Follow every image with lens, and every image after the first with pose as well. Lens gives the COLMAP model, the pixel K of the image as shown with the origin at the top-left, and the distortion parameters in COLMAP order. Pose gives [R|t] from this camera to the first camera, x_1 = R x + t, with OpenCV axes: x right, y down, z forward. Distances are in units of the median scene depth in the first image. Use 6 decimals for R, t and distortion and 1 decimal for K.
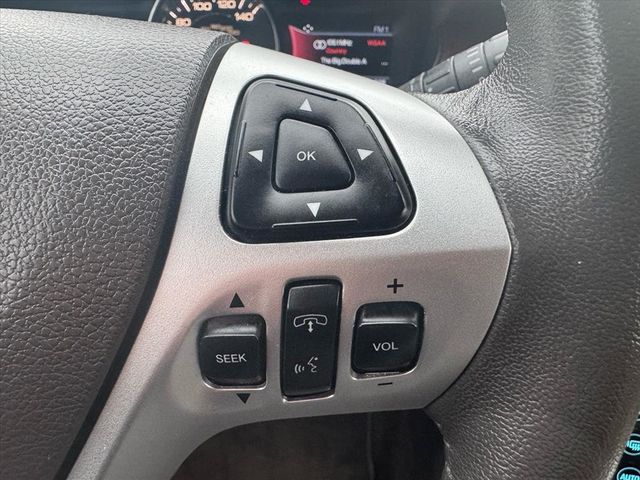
lens RADIAL K [[438.0, 0, 296.7], [0, 438.0, 237.8], [0, 0, 1]] dist [-0.000799, -0.001731]
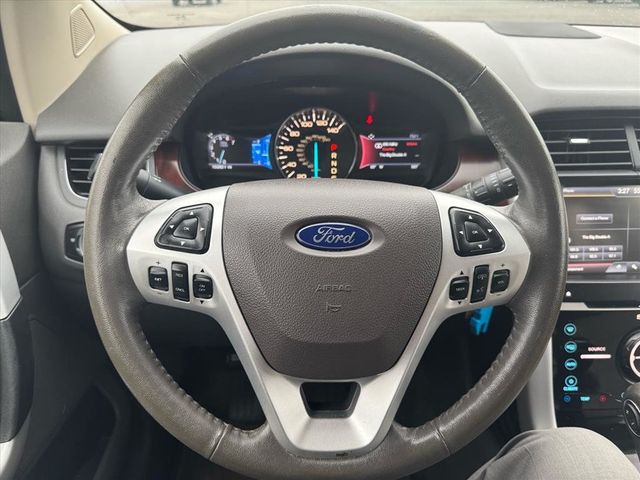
lens RADIAL K [[451.0, 0, 324.6], [0, 451.0, 240.2], [0, 0, 1]] dist [0.076562, -0.106391]
pose [[0.984333, -0.059573, 0.165950, -0.455049], [0.071265, 0.995310, -0.065411, 0.009743], [-0.161275, 0.076212, 0.983962, -0.621462]]
